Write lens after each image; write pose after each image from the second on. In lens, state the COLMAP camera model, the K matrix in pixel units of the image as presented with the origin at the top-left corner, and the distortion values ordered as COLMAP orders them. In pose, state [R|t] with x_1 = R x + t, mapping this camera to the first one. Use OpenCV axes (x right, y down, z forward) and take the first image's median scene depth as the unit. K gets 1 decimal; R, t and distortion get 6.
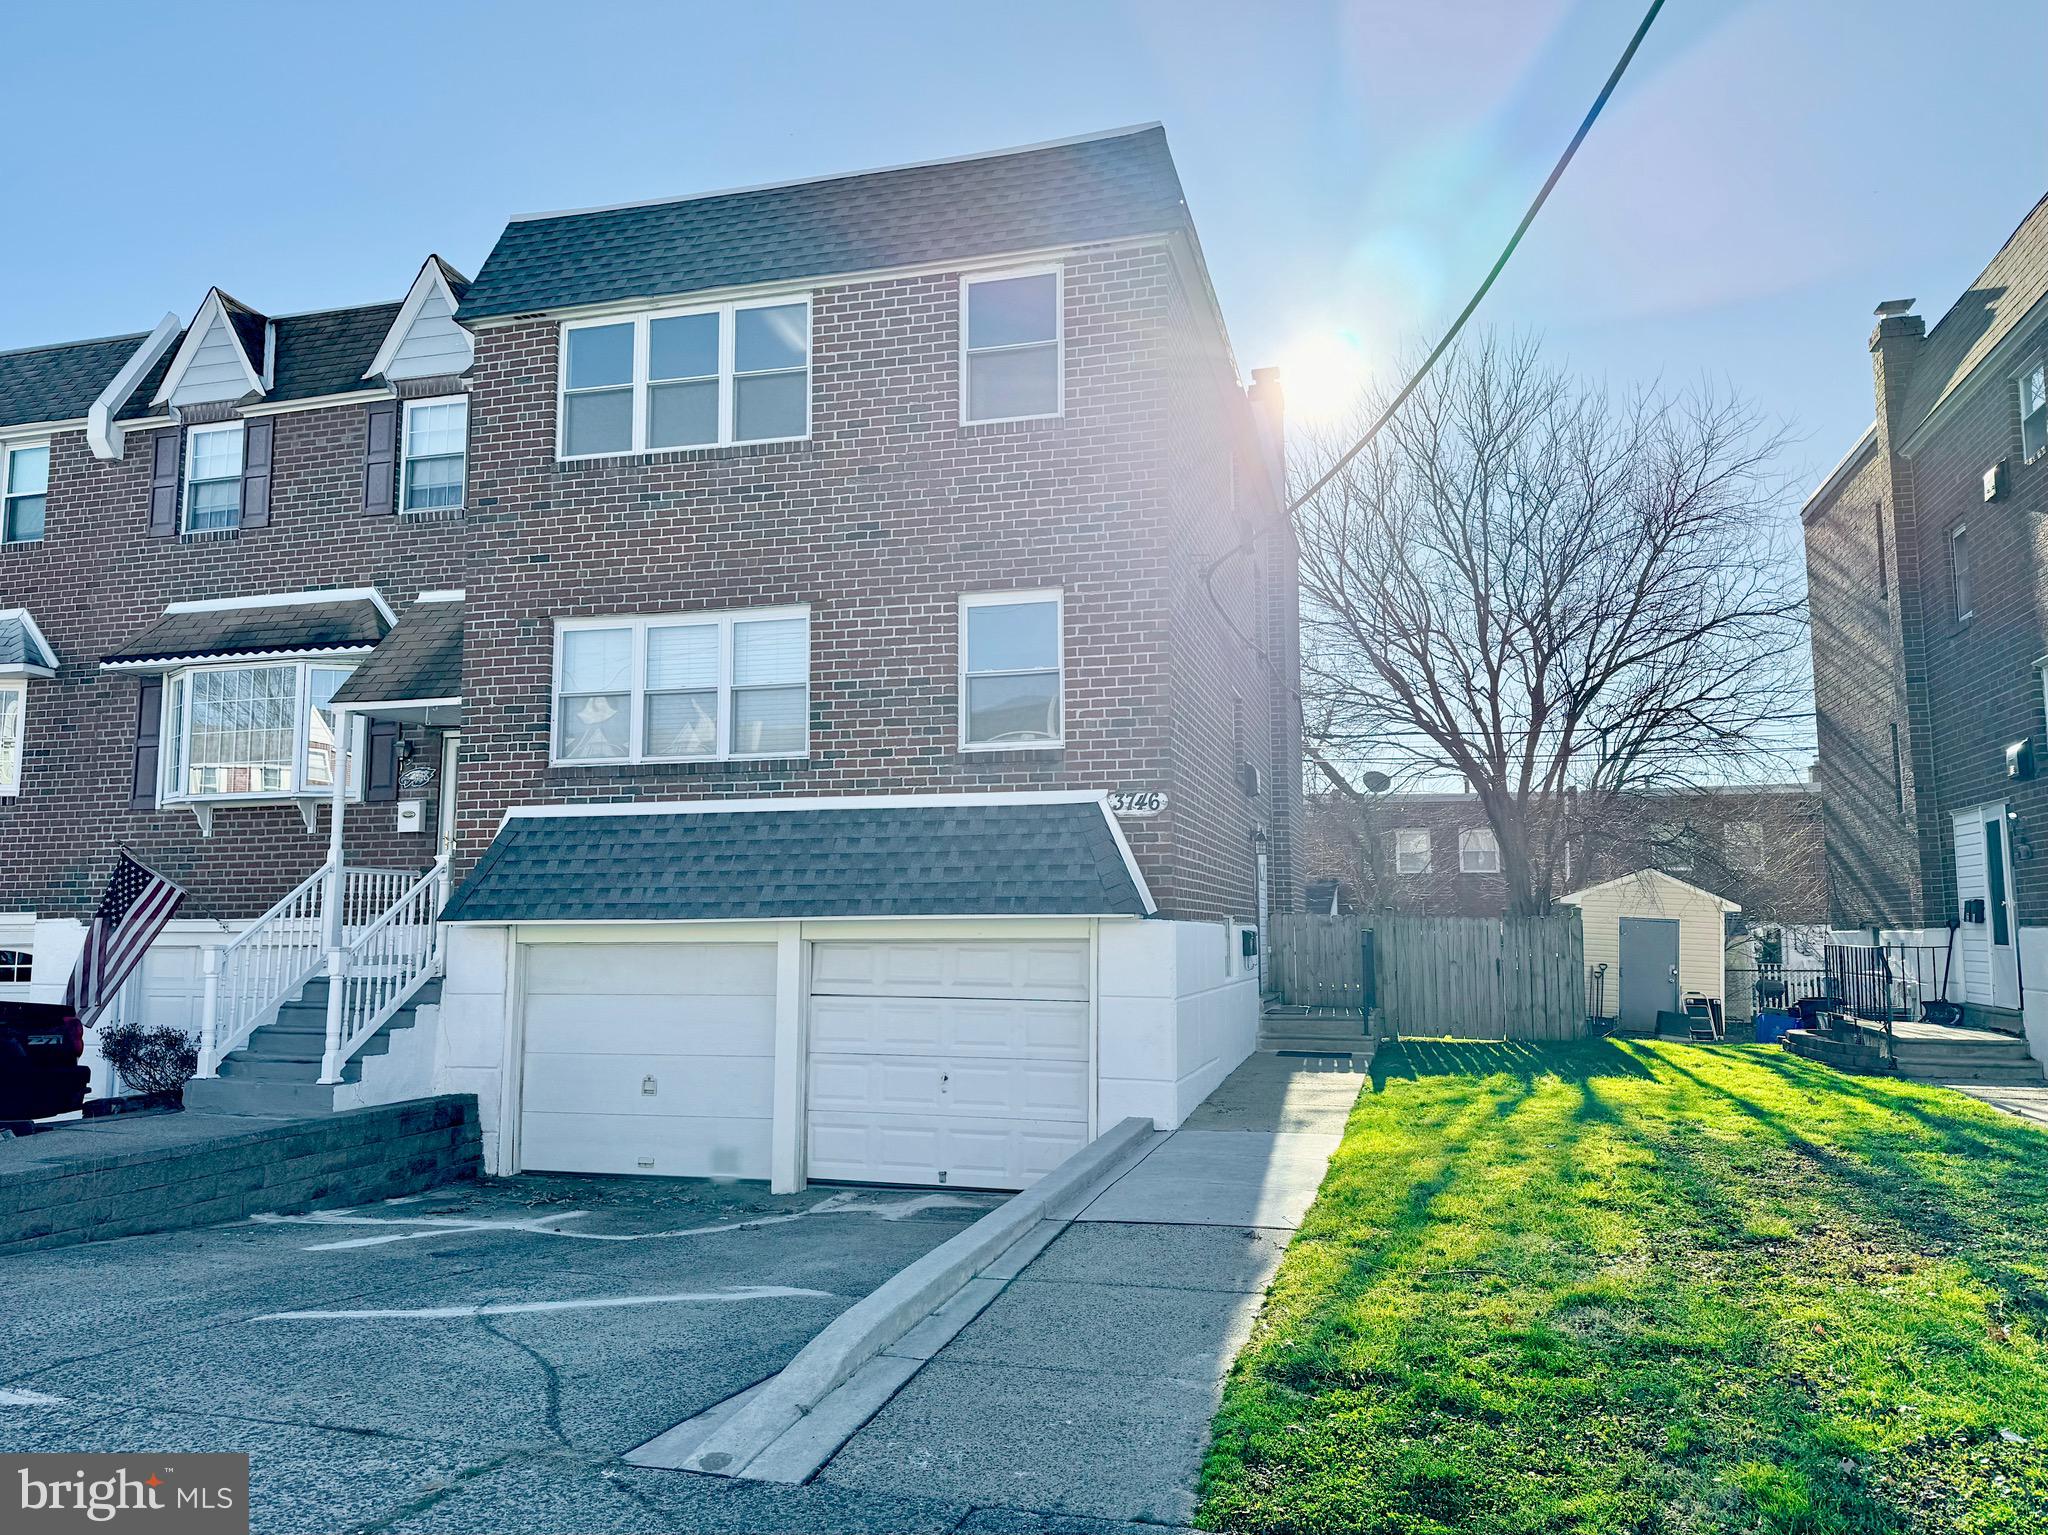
lens RADIAL K [[1506.2, 0, 1024.0], [0, 1506.2, 767.5], [0, 0, 1]] dist [0.119988, -0.179004]
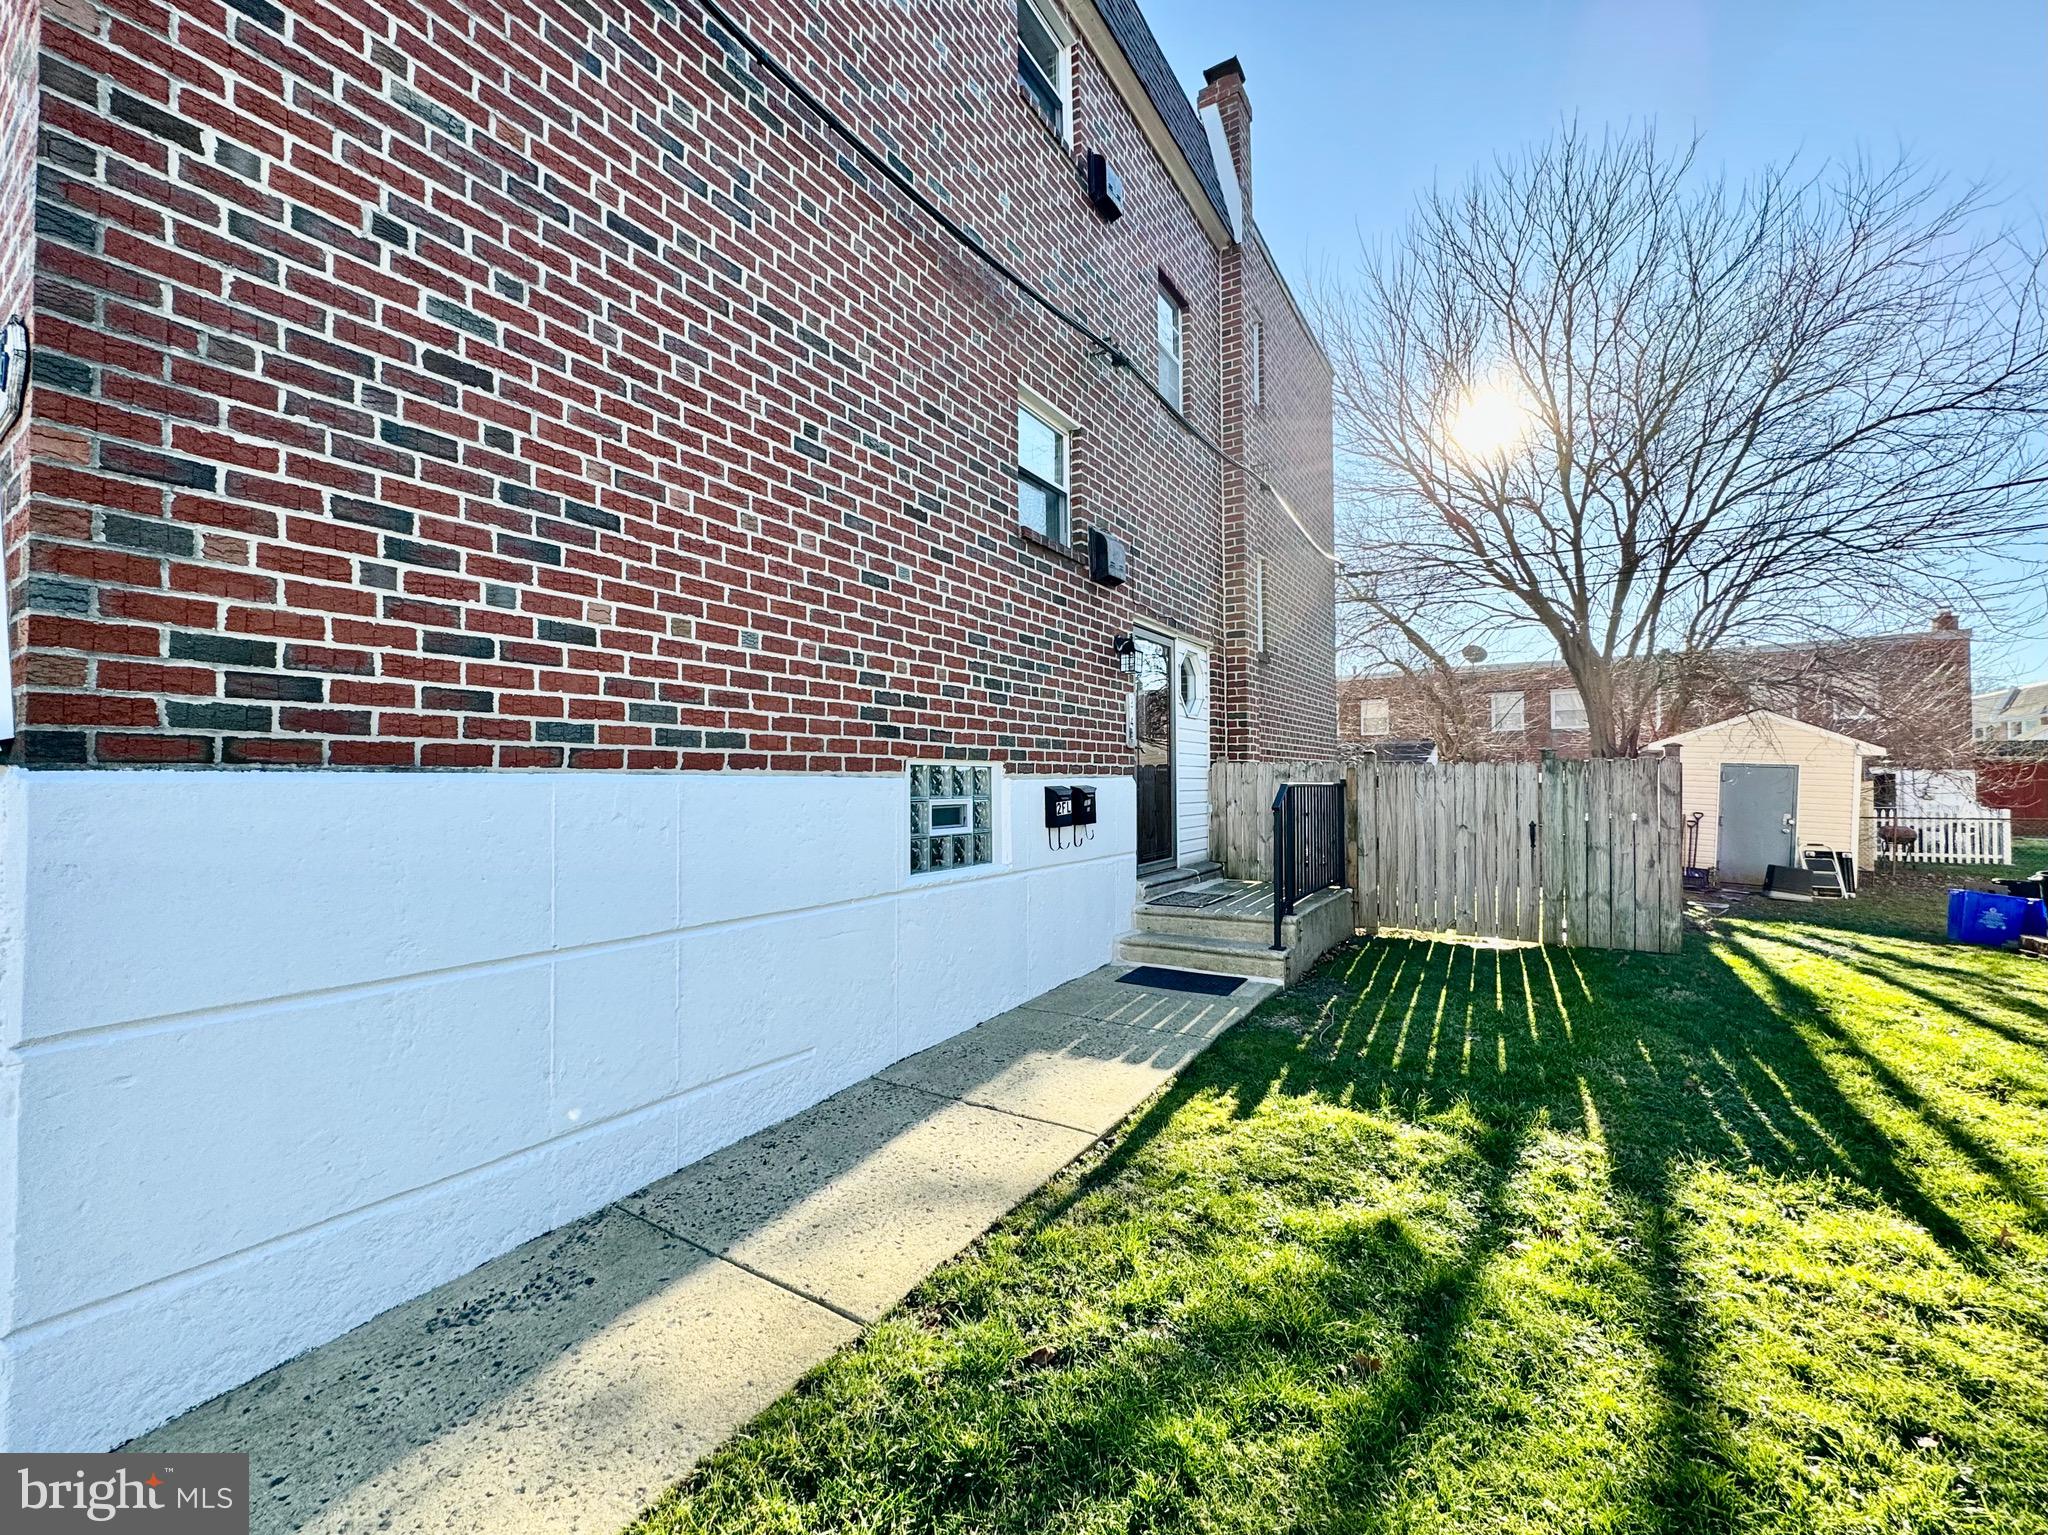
lens RADIAL K [[840.6, 0, 1024.6], [0, 840.6, 770.2], [0, 0, 1]] dist [-0.000241, 0.000270]
pose [[0.953922, -0.006876, -0.299977, 0.225710], [0.035723, 0.995229, 0.090787, 0.065716], [0.297922, -0.097319, 0.949616, 0.630472]]
